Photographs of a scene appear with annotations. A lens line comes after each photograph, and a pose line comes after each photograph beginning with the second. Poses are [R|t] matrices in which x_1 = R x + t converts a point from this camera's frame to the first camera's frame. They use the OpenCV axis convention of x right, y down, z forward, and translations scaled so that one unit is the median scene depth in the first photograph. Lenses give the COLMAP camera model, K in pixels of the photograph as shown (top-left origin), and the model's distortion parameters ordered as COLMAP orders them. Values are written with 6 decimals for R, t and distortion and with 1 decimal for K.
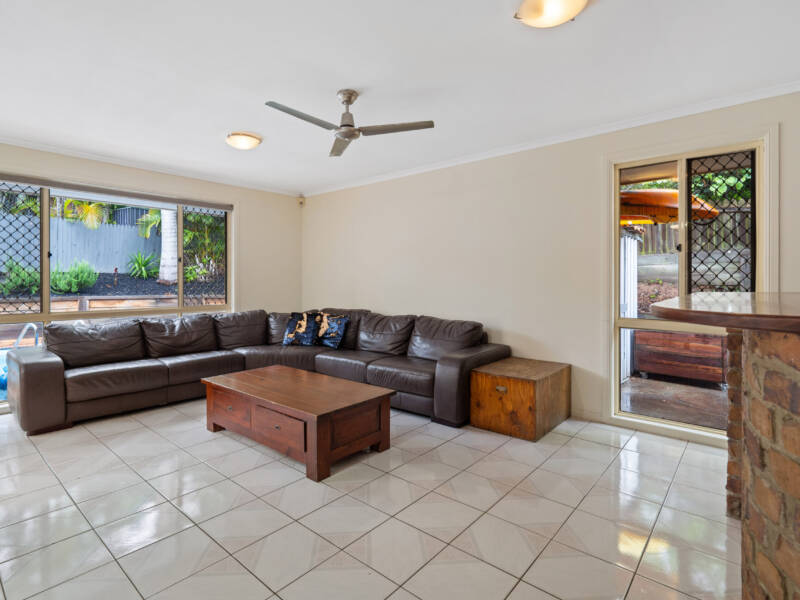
lens RADIAL K [[420.0, 0, 390.4], [0, 420.0, 283.9], [0, 0, 1]] dist [-0.006580, -0.000333]
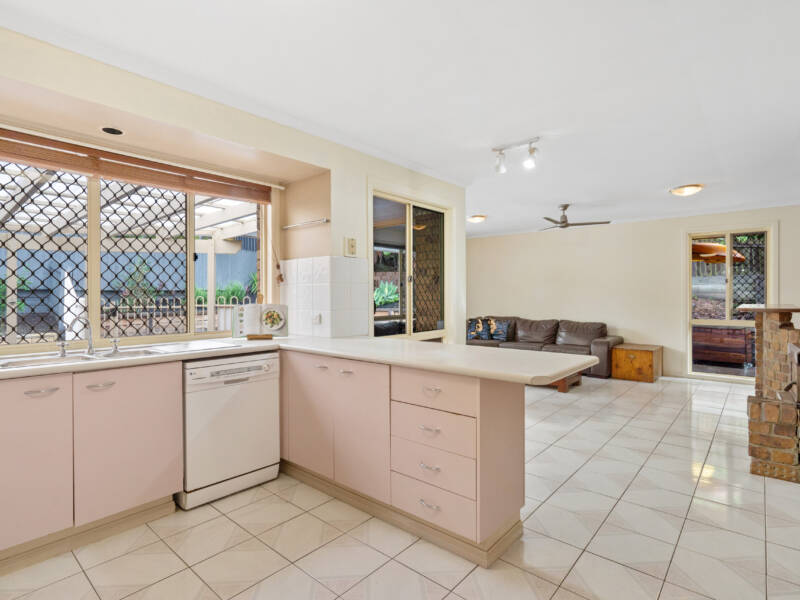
lens RADIAL K [[420.0, 0, 402.5], [0, 420.0, 298.0], [0, 0, 1]] dist [-0.006580, -0.000333]
pose [[0.999994, -0.002706, 0.002145, -0.572707], [0.002710, 0.999995, -0.001884, -0.006926], [-0.002140, 0.001890, 0.999996, -0.650956]]
